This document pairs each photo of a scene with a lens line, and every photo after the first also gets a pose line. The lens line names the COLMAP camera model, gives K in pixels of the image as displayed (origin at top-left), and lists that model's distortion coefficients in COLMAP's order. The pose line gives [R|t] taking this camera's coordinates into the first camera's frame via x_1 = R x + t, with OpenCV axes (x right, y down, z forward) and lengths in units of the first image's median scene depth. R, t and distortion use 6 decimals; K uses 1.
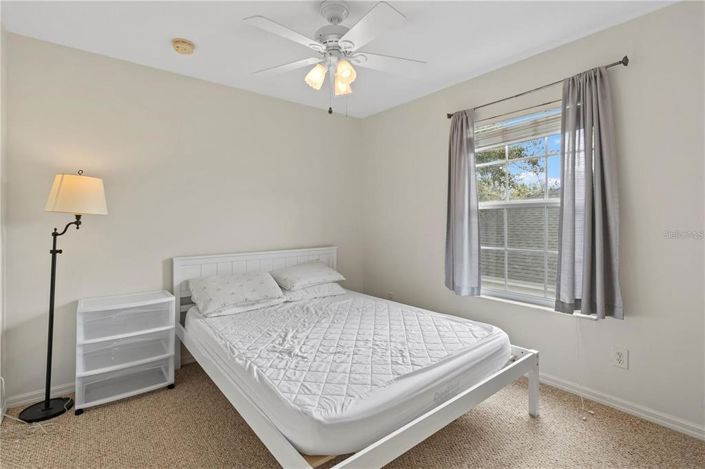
lens RADIAL K [[326.1, 0, 366.6], [0, 326.1, 219.6], [0, 0, 1]] dist [-0.001762, 0.000225]
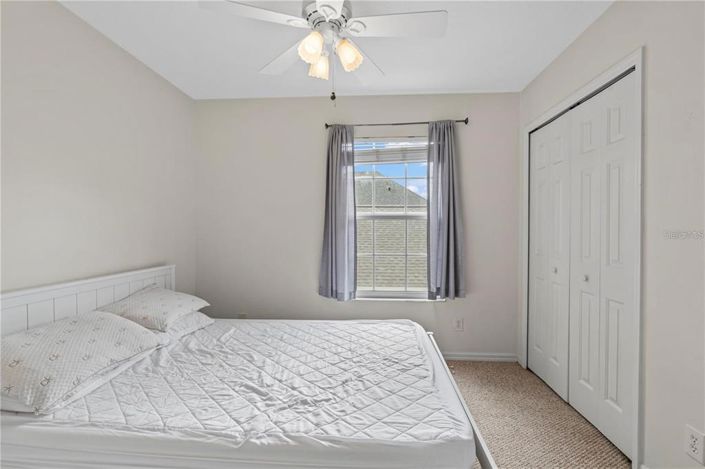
lens RADIAL K [[326.1, 0, 354.6], [0, 326.1, 232.1], [0, 0, 1]] dist [-0.001762, 0.000225]
pose [[0.689673, 0.000675, 0.724121, -0.566629], [-0.002957, 0.999994, 0.001884, 0.011521], [-0.724115, -0.003440, 0.689671, 0.322352]]
